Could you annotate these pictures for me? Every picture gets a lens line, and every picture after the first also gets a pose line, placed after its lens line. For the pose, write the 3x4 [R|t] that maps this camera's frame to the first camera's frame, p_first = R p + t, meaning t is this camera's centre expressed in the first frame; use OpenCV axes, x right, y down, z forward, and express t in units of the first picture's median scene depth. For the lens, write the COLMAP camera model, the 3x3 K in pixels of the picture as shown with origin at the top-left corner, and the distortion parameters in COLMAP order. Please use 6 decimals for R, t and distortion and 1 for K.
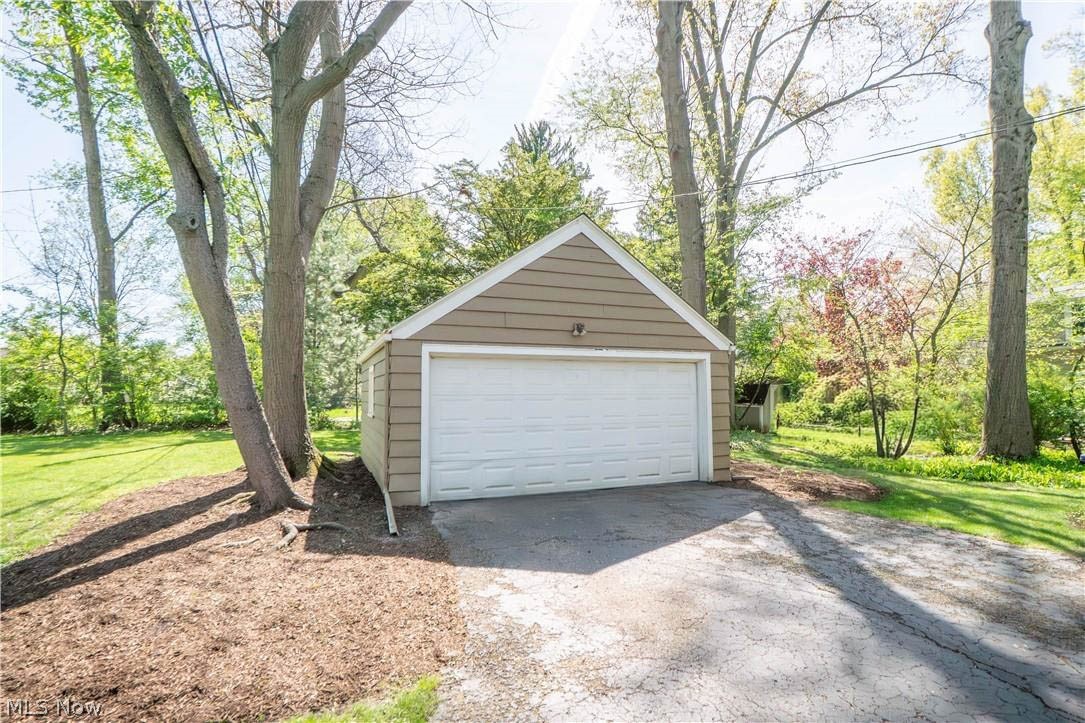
lens RADIAL K [[537.0, 0, 542.5], [0, 537.0, 361.5], [0, 0, 1]] dist [-0.001599, -0.000551]
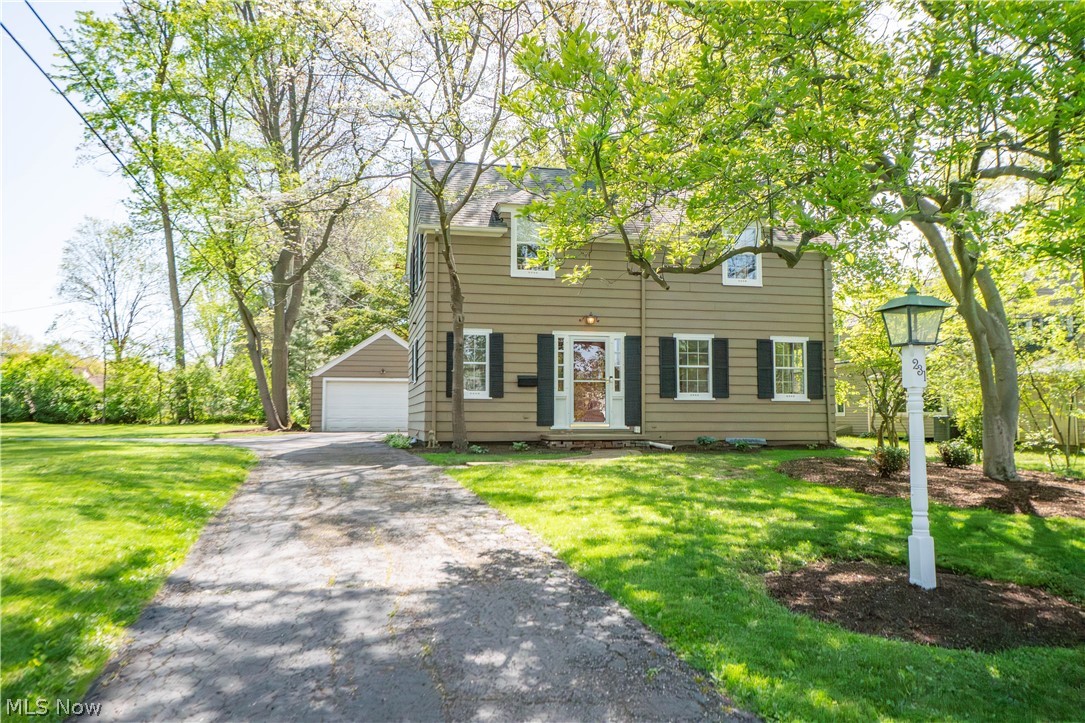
lens RADIAL K [[811.2, 0, 542.5], [0, 811.2, 361.5], [0, 0, 1]] dist [0.038236, -0.001616]
pose [[0.987742, -0.009382, -0.155812, 1.010545], [0.007711, 0.999906, -0.011320, -0.038092], [0.155903, 0.009980, 0.987722, -1.954851]]
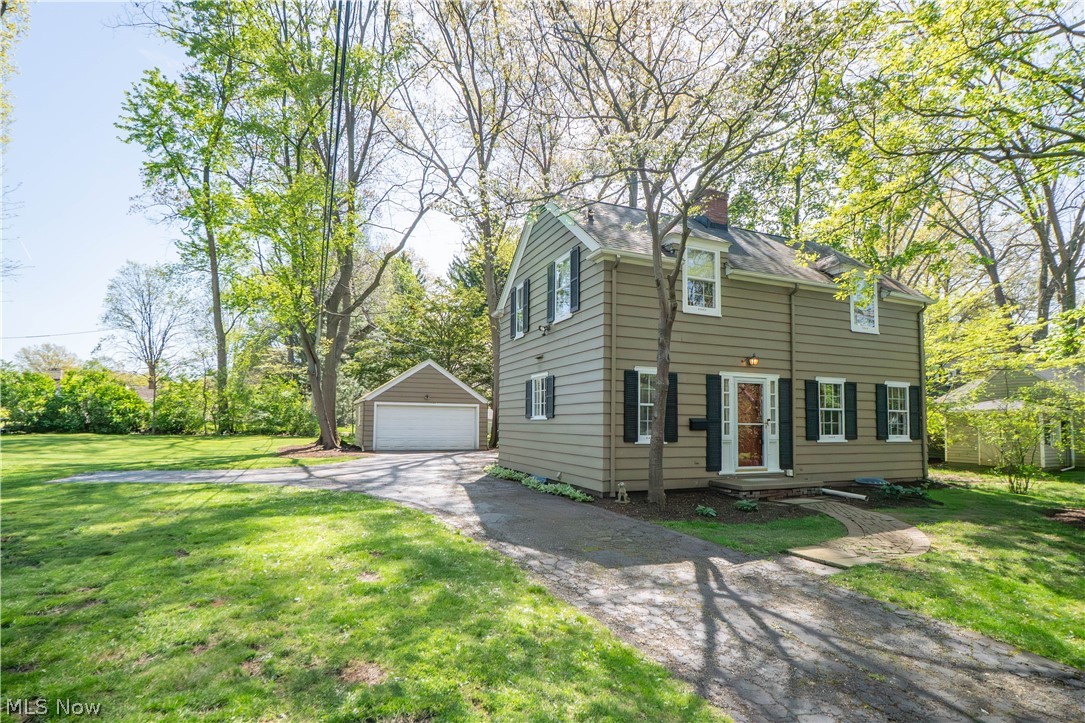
lens RADIAL K [[554.1, 0, 543.3], [0, 554.1, 389.0], [0, 0, 1]] dist [-0.024164, 0.000314]
pose [[0.999897, 0.014229, 0.001856, 0.489304], [-0.014227, 0.999898, -0.000917, -0.074829], [-0.001869, 0.000890, 0.999998, -1.451272]]
